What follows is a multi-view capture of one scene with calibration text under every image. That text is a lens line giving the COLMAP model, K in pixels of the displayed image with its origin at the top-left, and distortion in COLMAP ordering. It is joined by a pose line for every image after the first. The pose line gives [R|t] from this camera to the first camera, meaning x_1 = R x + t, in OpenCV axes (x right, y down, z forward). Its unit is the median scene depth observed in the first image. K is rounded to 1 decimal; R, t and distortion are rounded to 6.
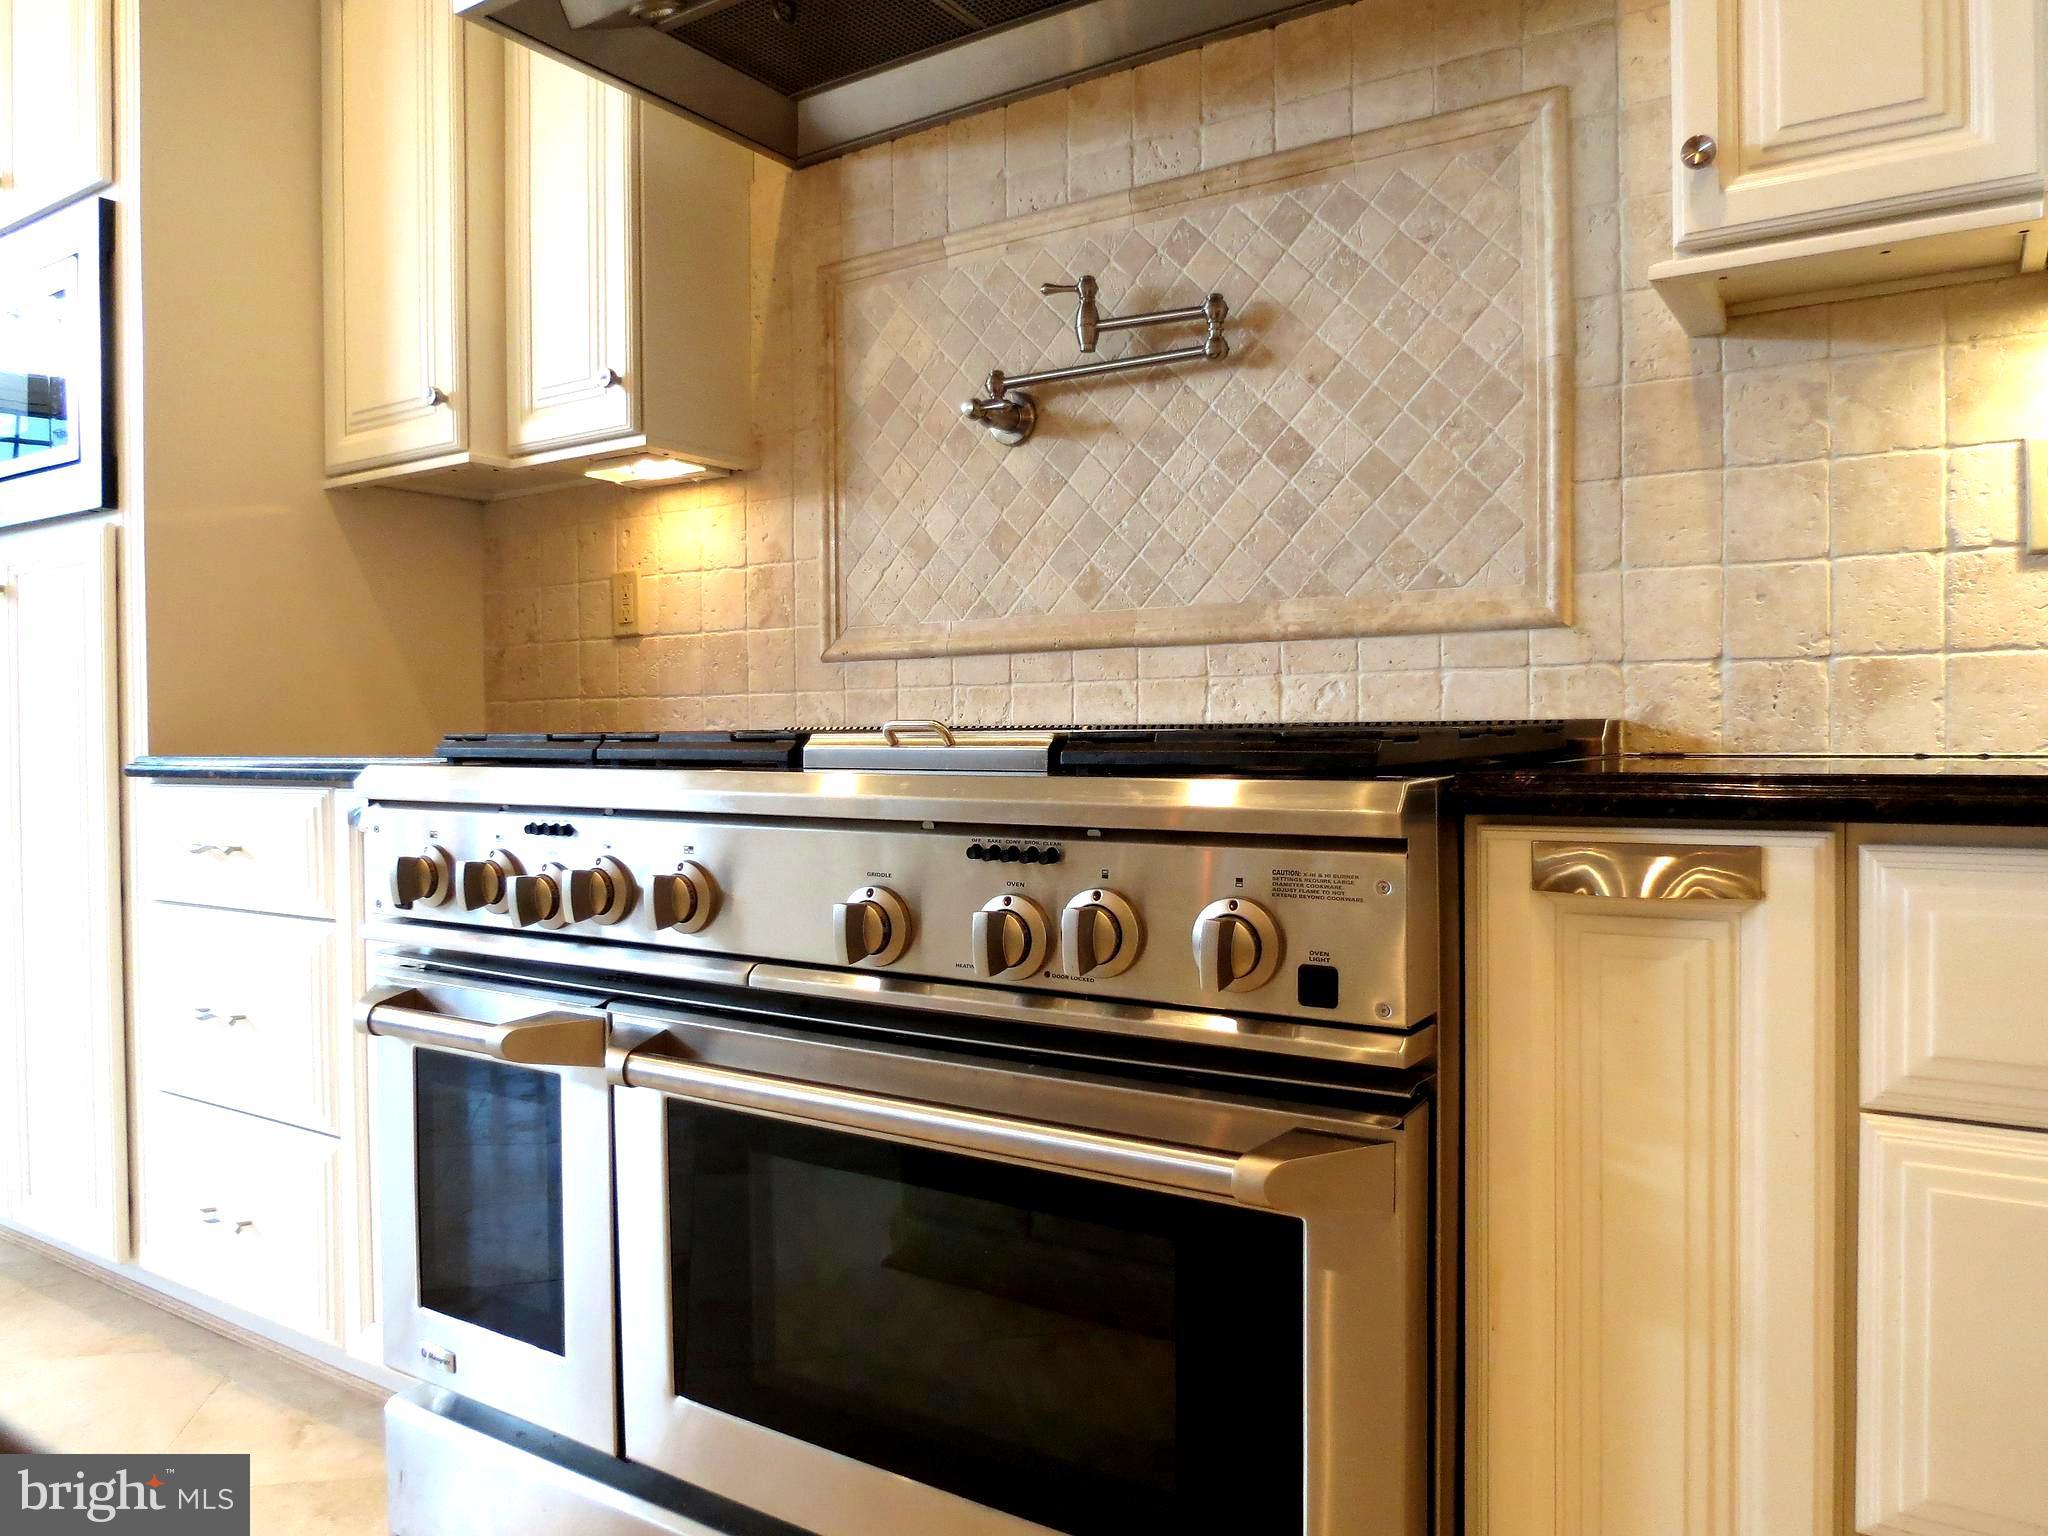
lens RADIAL K [[1457.3, 0, 1019.5], [0, 1457.3, 753.8], [0, 0, 1]] dist [-0.024608, 0.008471]
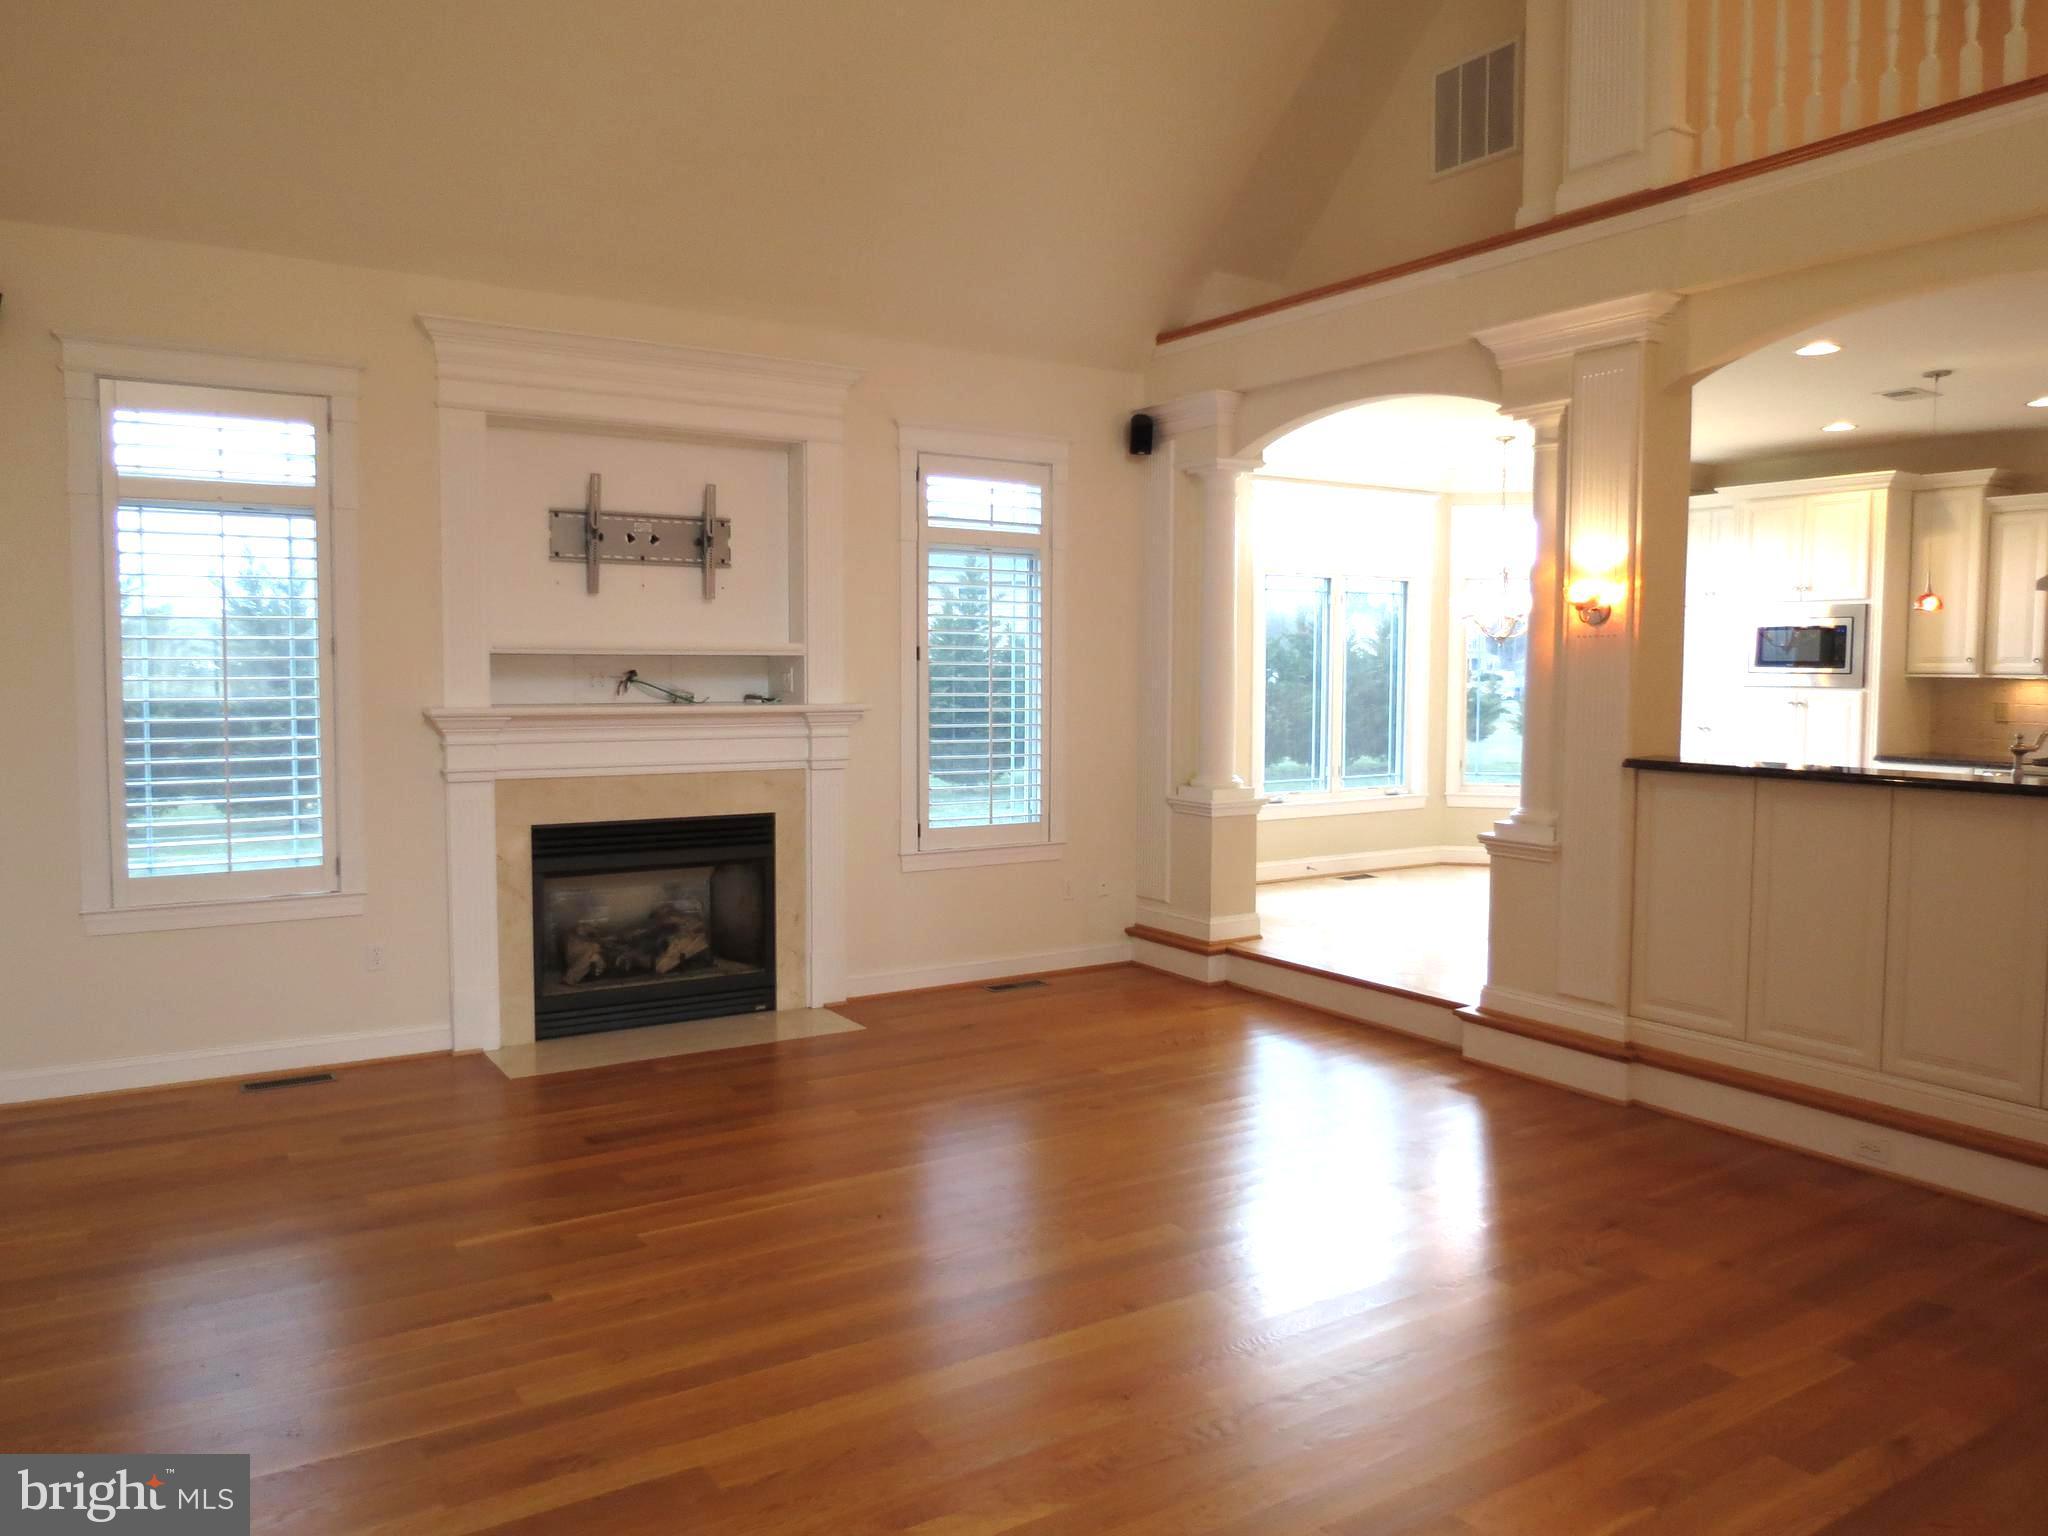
lens RADIAL K [[1457.3, 0, 1019.5], [0, 1457.3, 753.8], [0, 0, 1]] dist [-0.024608, 0.008471]
pose [[0.919979, 0.039932, -0.389928, -1.367311], [-0.020258, 0.998312, 0.054440, -0.183767], [0.391444, -0.042184, 0.919235, -3.813681]]
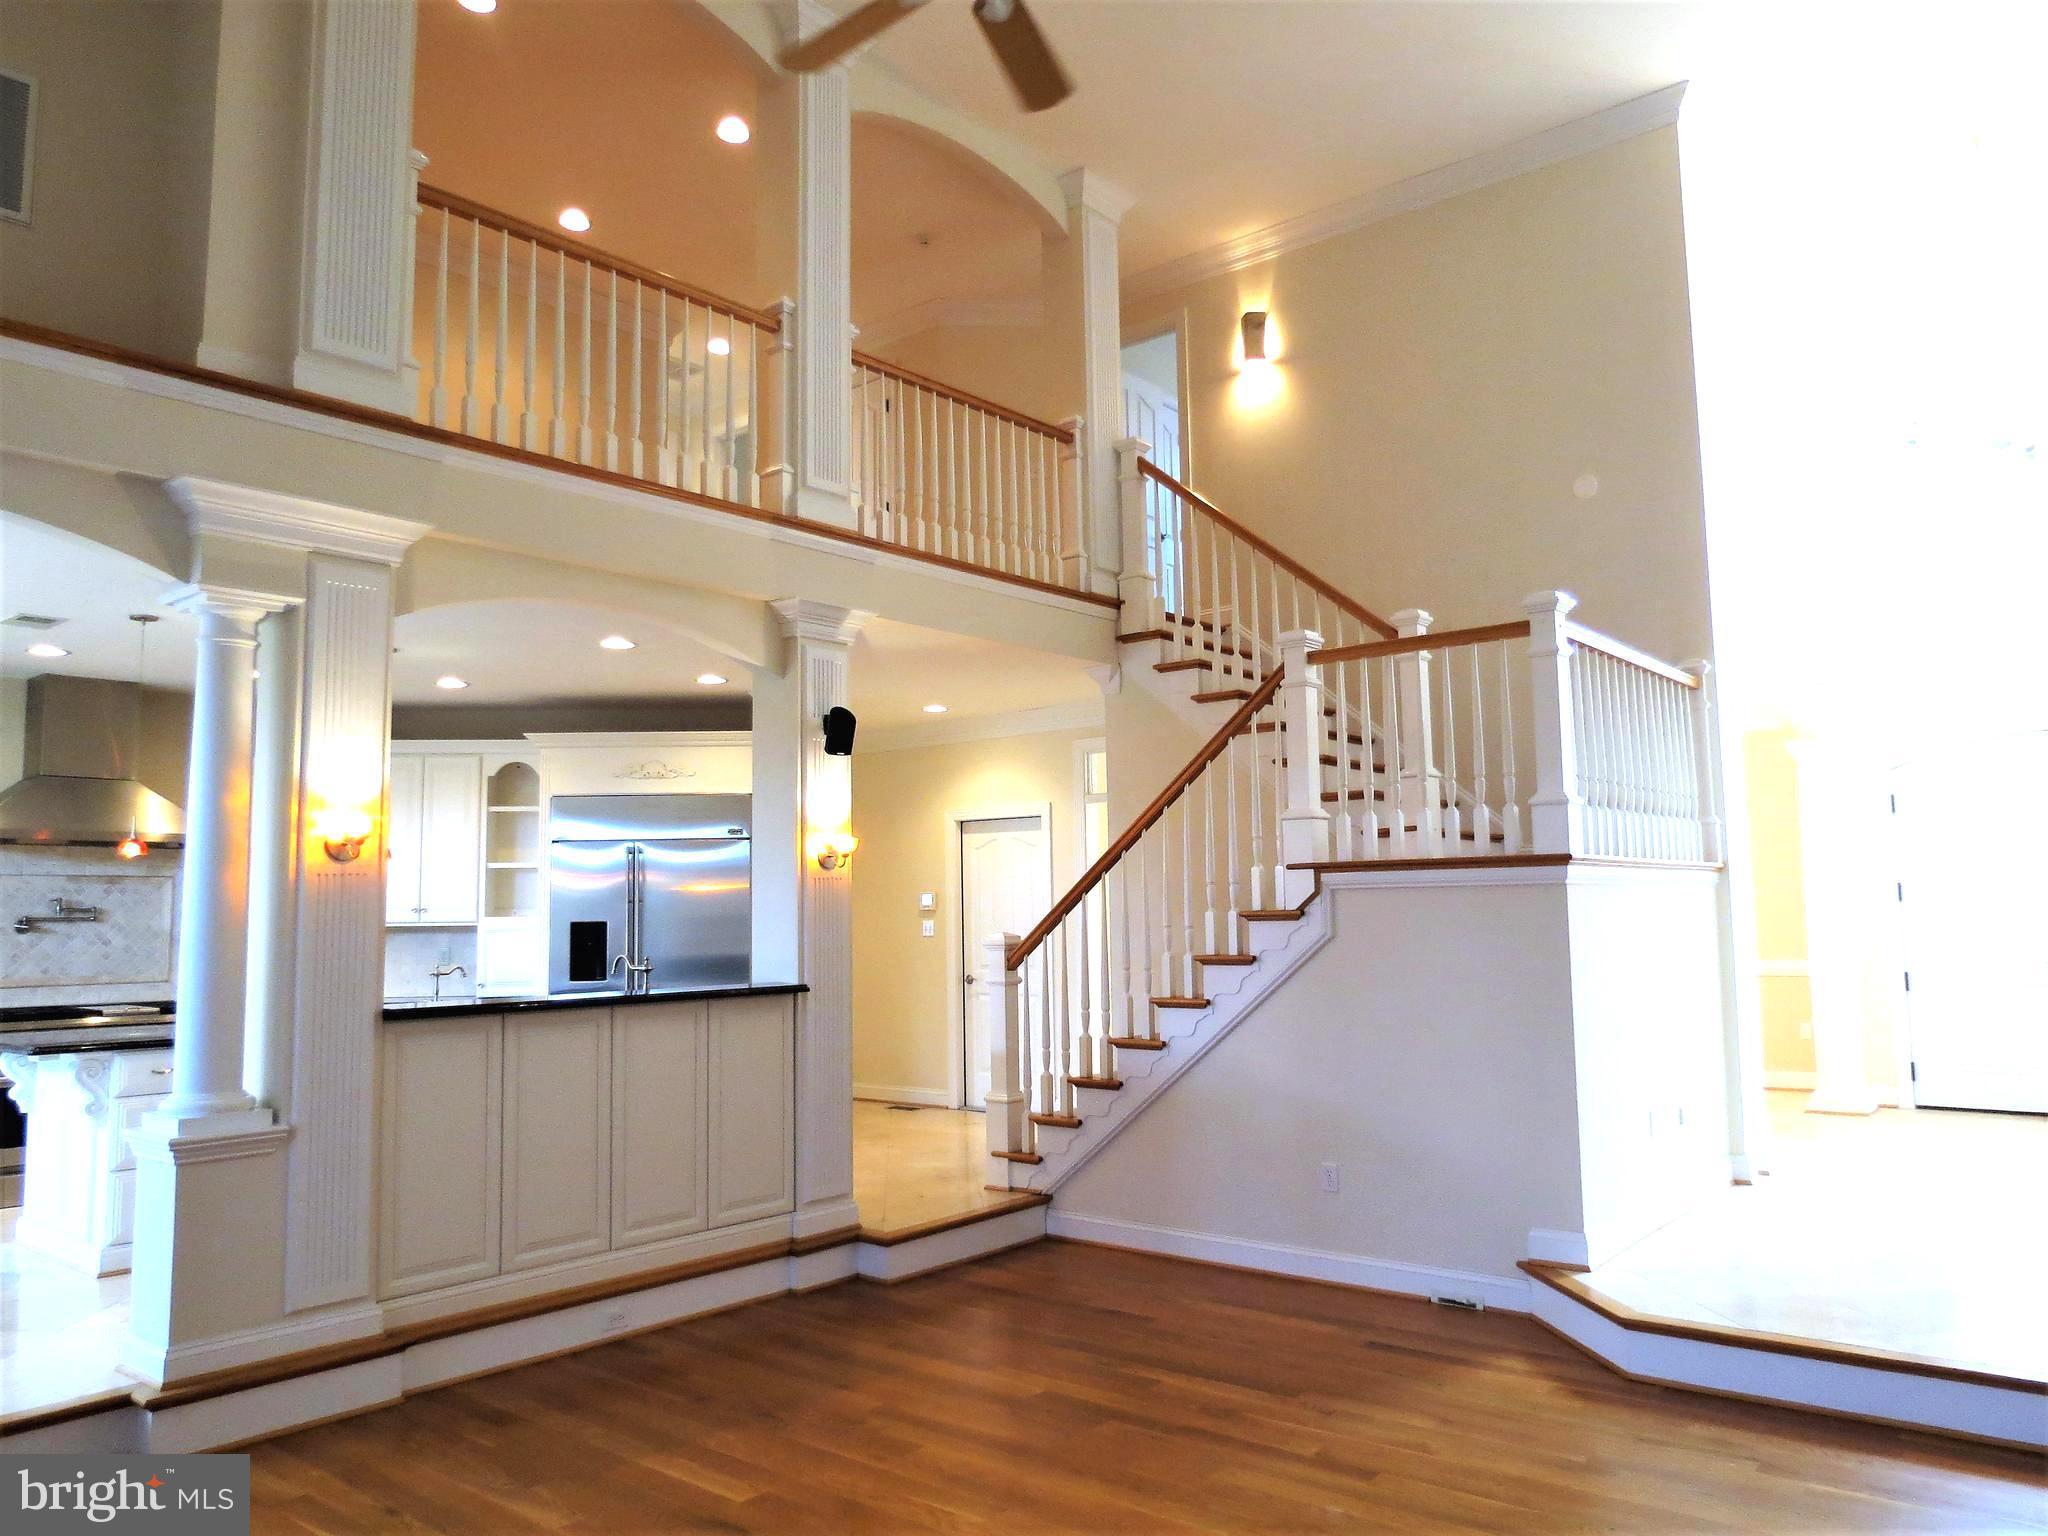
lens RADIAL K [[1491.7, 0, 1021.3], [0, 1491.7, 760.9], [0, 0, 1]] dist [-0.033994, 0.025947]
pose [[0.098021, 0.112275, 0.988831, -3.900335], [0.028343, 0.992898, -0.115546, -0.148066], [-0.994781, 0.039352, 0.094143, -2.150978]]
